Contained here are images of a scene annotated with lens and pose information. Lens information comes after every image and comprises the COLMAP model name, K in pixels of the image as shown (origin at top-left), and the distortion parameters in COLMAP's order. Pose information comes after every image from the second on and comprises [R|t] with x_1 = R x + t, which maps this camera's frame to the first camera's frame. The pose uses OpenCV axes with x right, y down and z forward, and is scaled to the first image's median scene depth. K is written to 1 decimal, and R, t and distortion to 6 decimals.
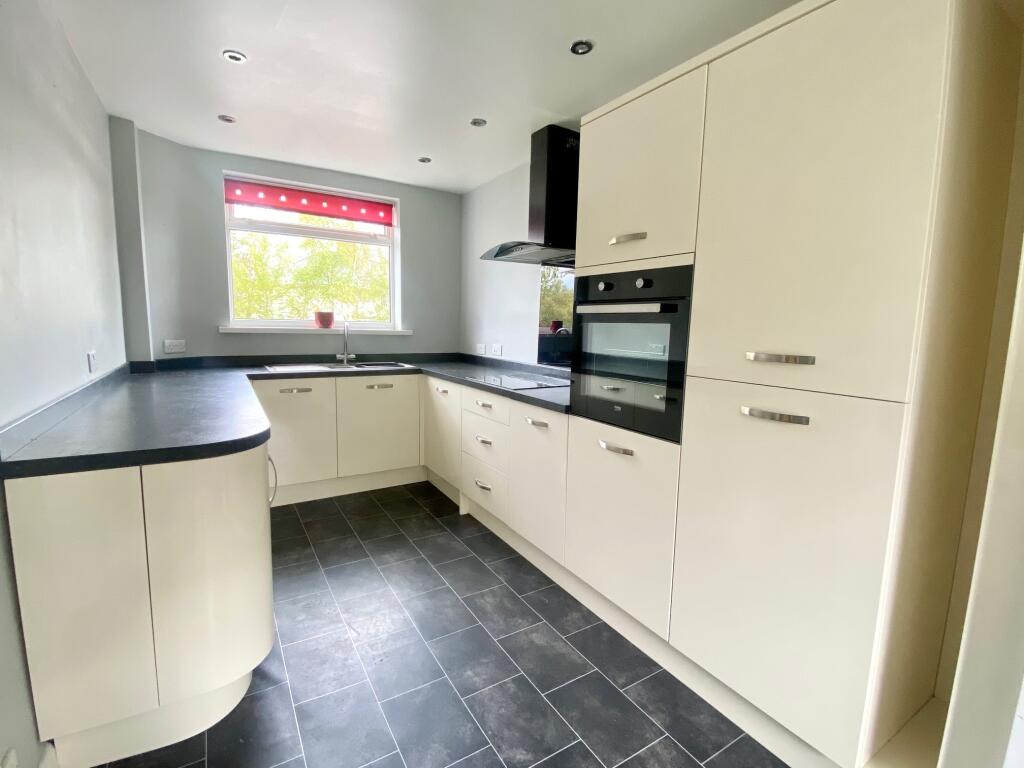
lens RADIAL K [[474.8, 0, 512.0], [0, 474.8, 384.0], [0, 0, 1]] dist [0.001045, 0.000120]
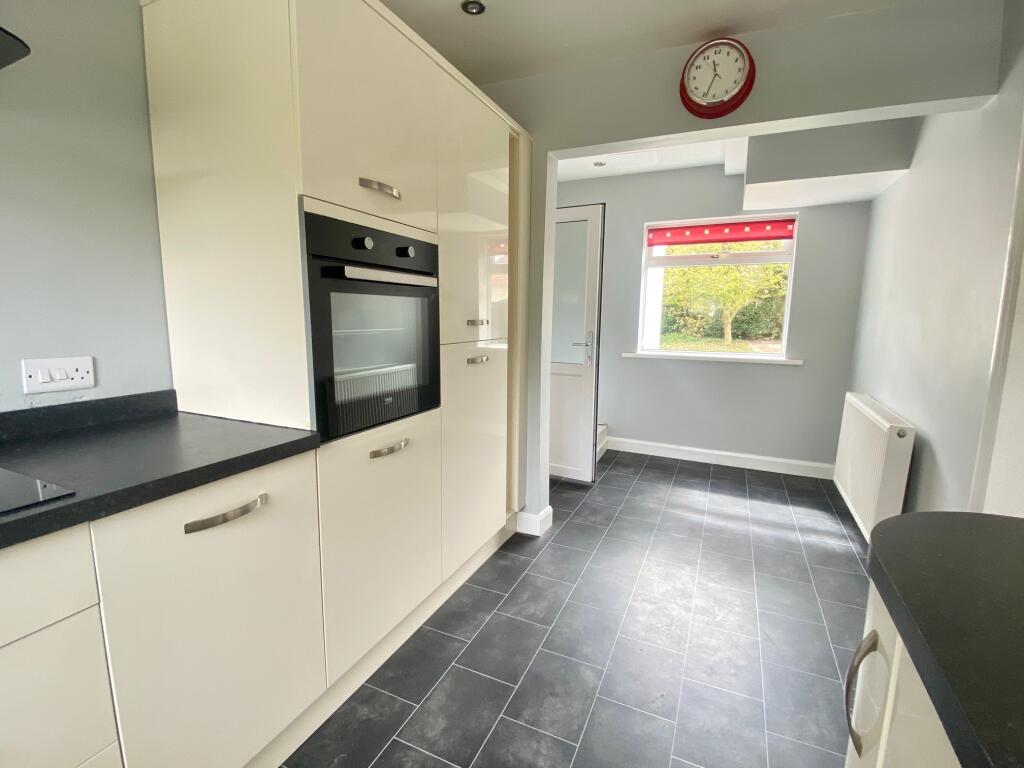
lens RADIAL K [[474.8, 0, 512.0], [0, 474.8, 384.0], [0, 0, 1]] dist [0.001045, 0.000120]
pose [[-0.552364, -0.149502, 0.820087, -0.564614], [0.083849, 0.968832, 0.233095, -0.148265], [-0.829375, 0.197517, -0.522612, 1.249034]]
